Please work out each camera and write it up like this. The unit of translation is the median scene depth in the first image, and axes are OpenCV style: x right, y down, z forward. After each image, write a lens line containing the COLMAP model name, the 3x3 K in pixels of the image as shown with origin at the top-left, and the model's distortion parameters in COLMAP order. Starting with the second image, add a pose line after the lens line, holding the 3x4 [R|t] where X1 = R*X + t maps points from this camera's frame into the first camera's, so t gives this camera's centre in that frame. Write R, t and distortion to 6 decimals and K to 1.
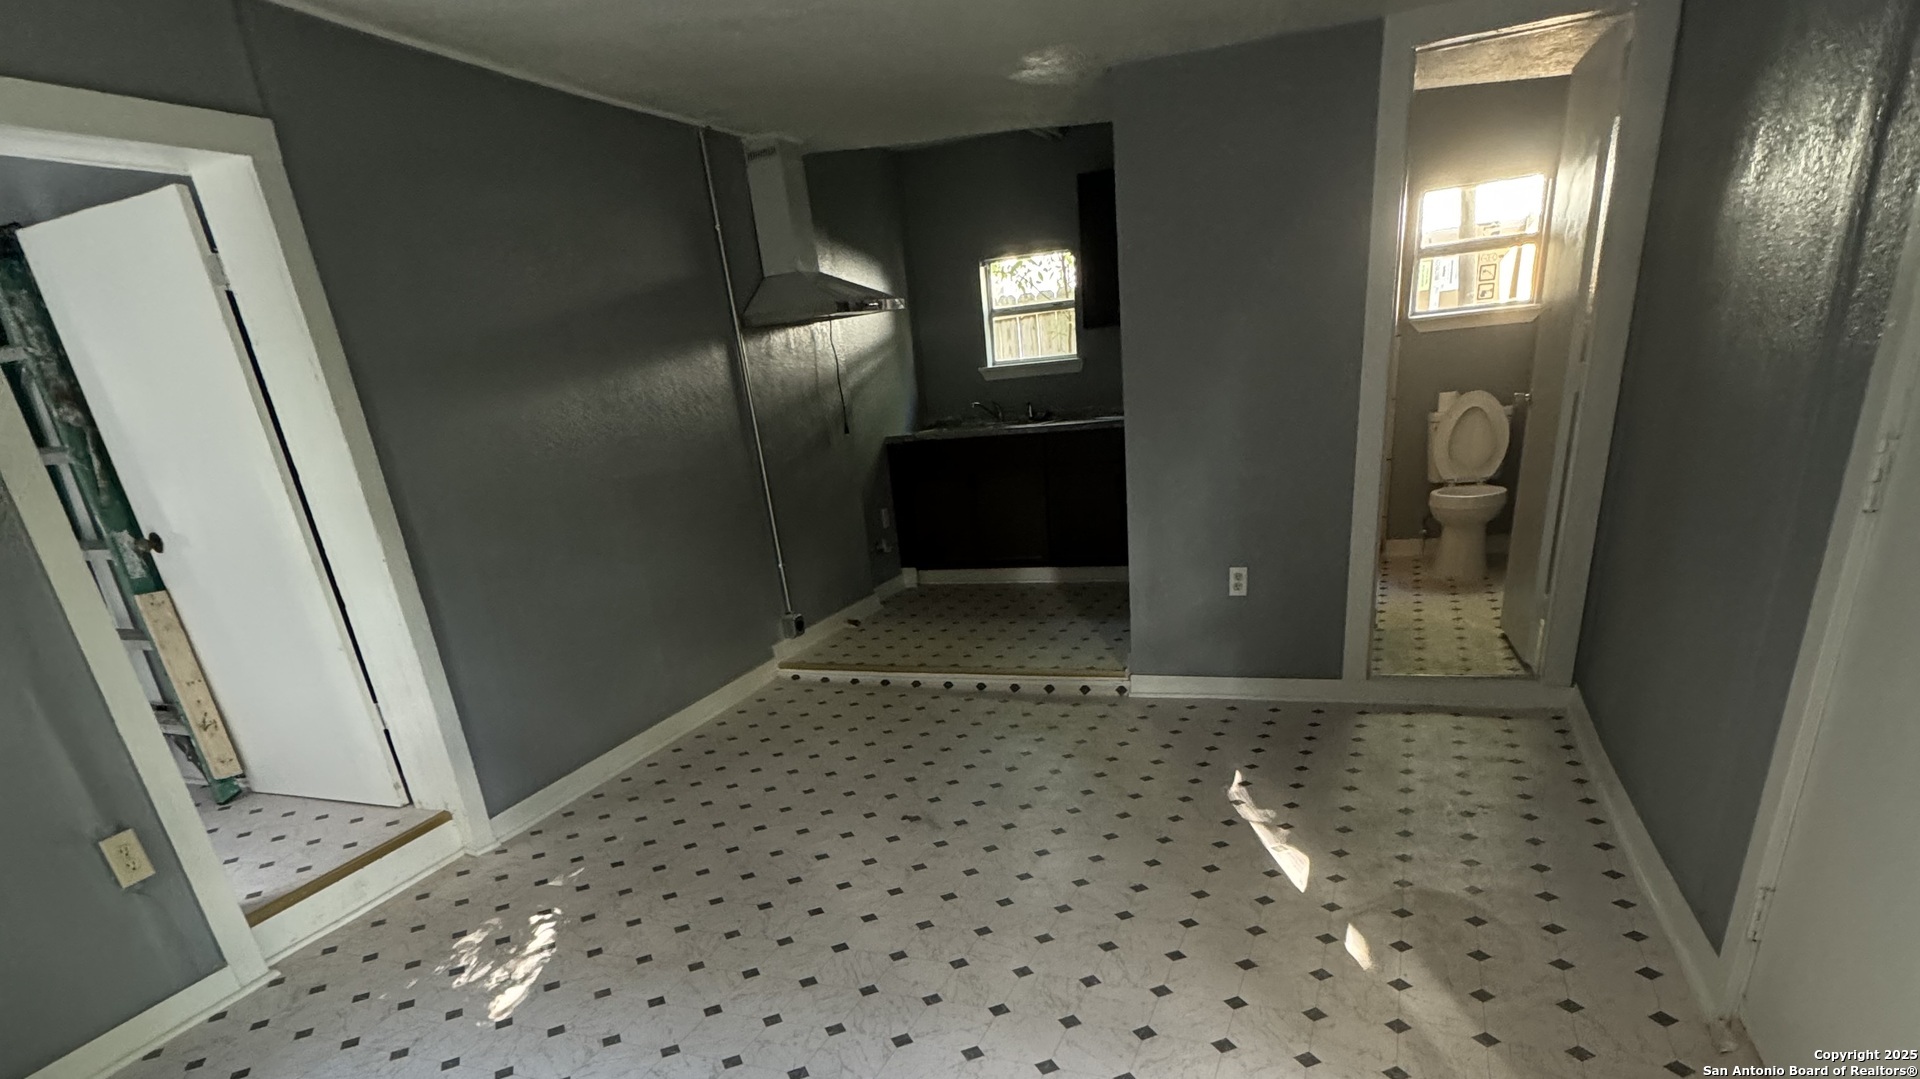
lens RADIAL K [[1022.3, 0, 957.1], [0, 1022.3, 848.4], [0, 0, 1]] dist [0.002481, 0.001402]
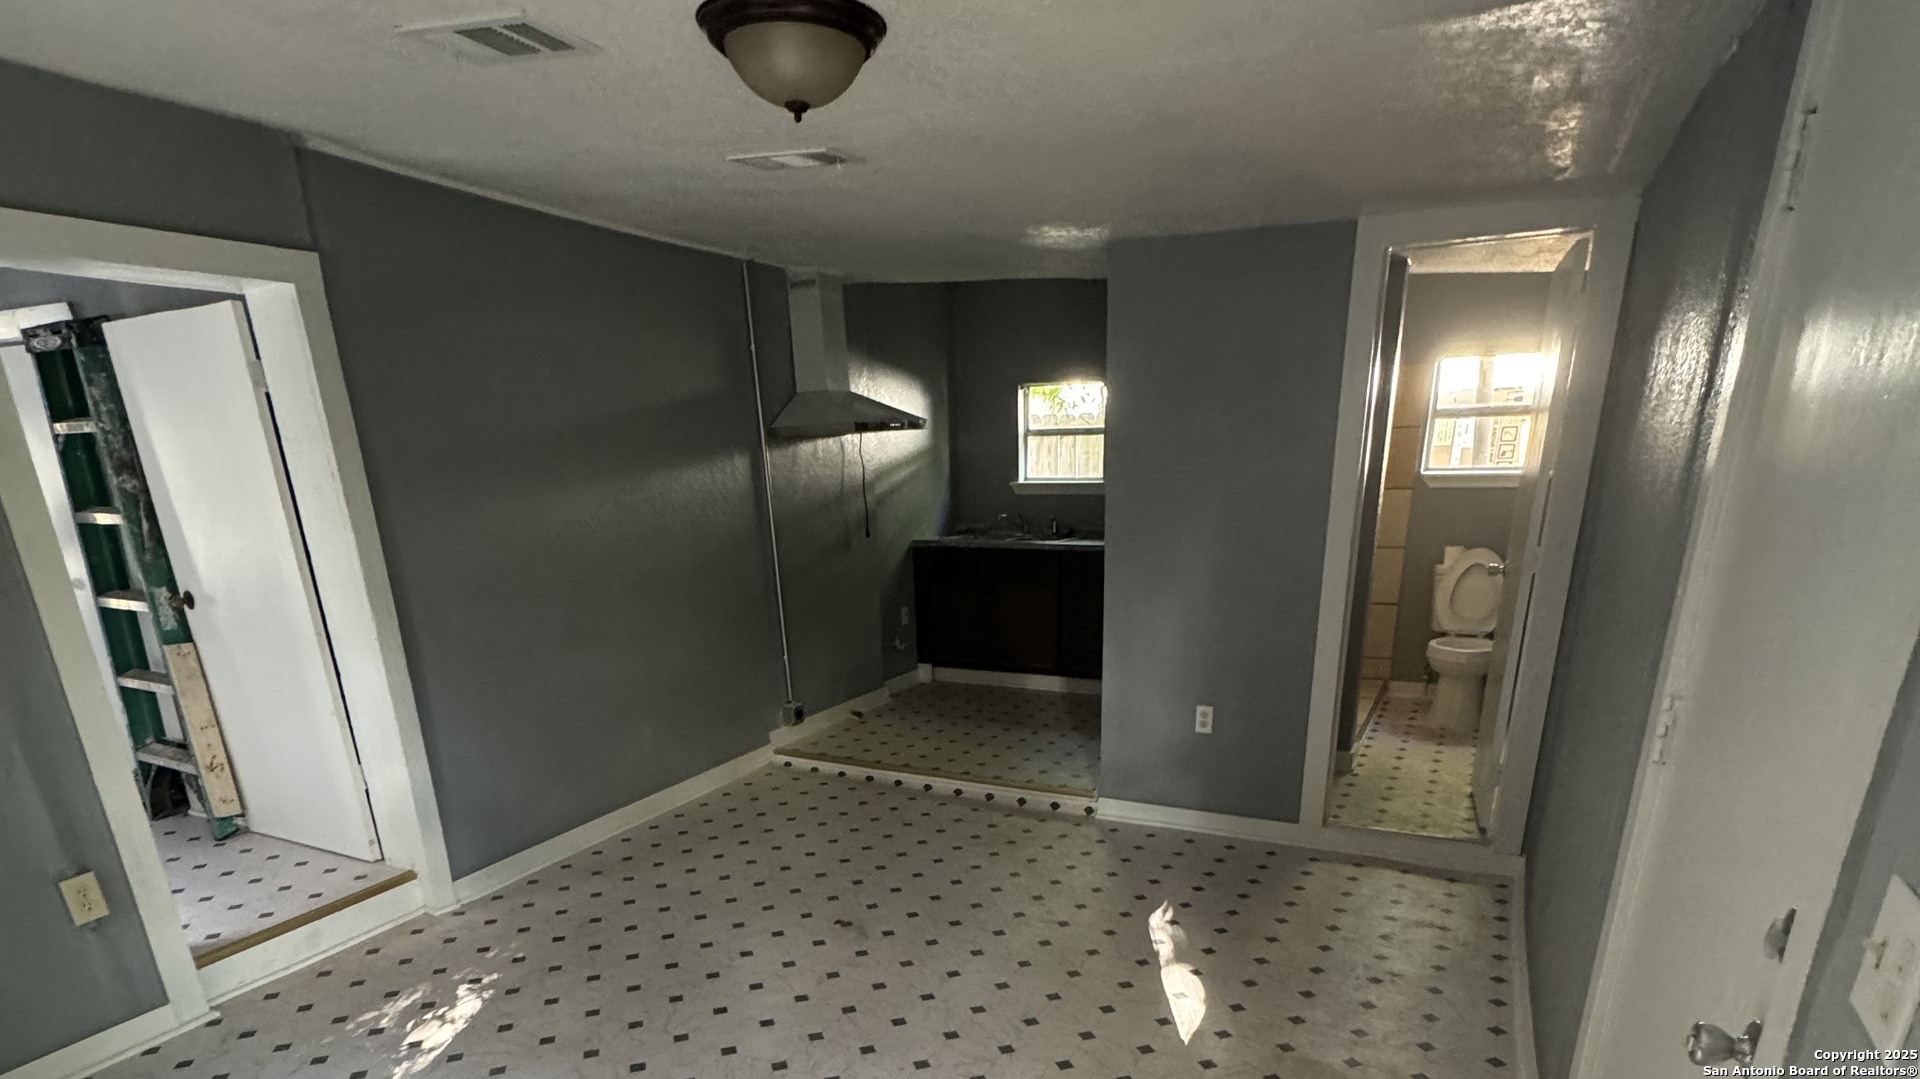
lens RADIAL K [[1022.3, 0, 957.1], [0, 1022.3, 848.4], [0, 0, 1]] dist [0.002481, 0.001402]
pose [[0.993576, 0.098726, -0.055320, 0.105154], [-0.102277, 0.992594, -0.065541, -0.043008], [0.048440, 0.070778, 0.996315, -0.025285]]
